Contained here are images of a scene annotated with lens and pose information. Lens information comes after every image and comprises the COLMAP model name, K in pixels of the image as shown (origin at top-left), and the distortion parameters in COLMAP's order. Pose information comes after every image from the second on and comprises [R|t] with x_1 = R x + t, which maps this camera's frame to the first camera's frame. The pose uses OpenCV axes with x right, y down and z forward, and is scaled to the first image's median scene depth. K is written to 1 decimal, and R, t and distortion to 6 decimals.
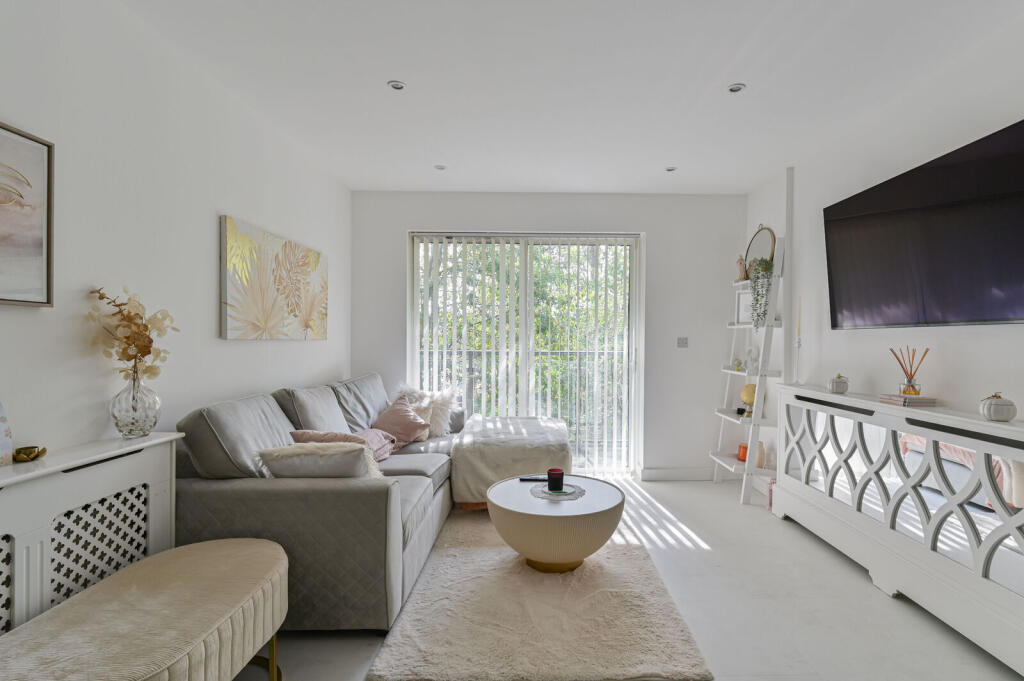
lens RADIAL K [[506.0, 0, 545.3], [0, 506.0, 346.0], [0, 0, 1]] dist [0.000644, -0.000069]
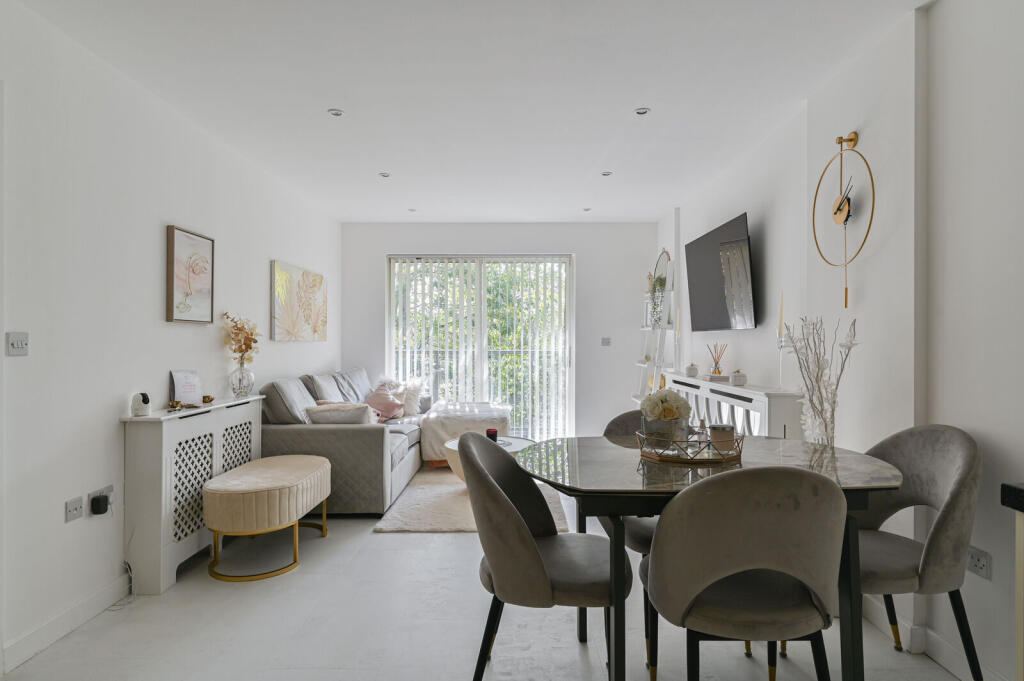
lens RADIAL K [[579.2, 0, 512.0], [0, 579.2, 340.5], [0, 0, 1]] dist [0.000336, 0.000043]
pose [[0.999603, -0.005051, -0.027713, 0.105460], [0.004699, 0.999907, -0.012781, 0.009069], [0.027775, 0.012645, 0.999534, -0.562179]]
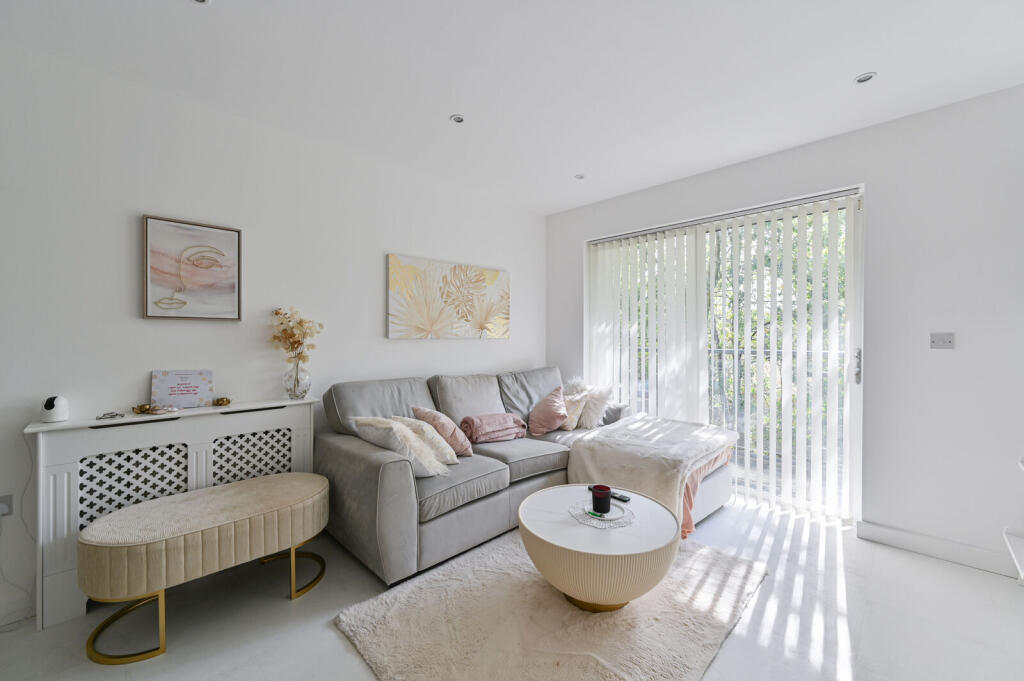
lens RADIAL K [[408.1, 0, 506.8], [0, 408.1, 339.3], [0, 0, 1]] dist [0.000353, 0.000360]
pose [[0.689778, -0.001986, -0.724018, 0.348910], [-0.004751, 0.999962, -0.007270, -0.003034], [0.724005, 0.008454, 0.689743, 0.332139]]
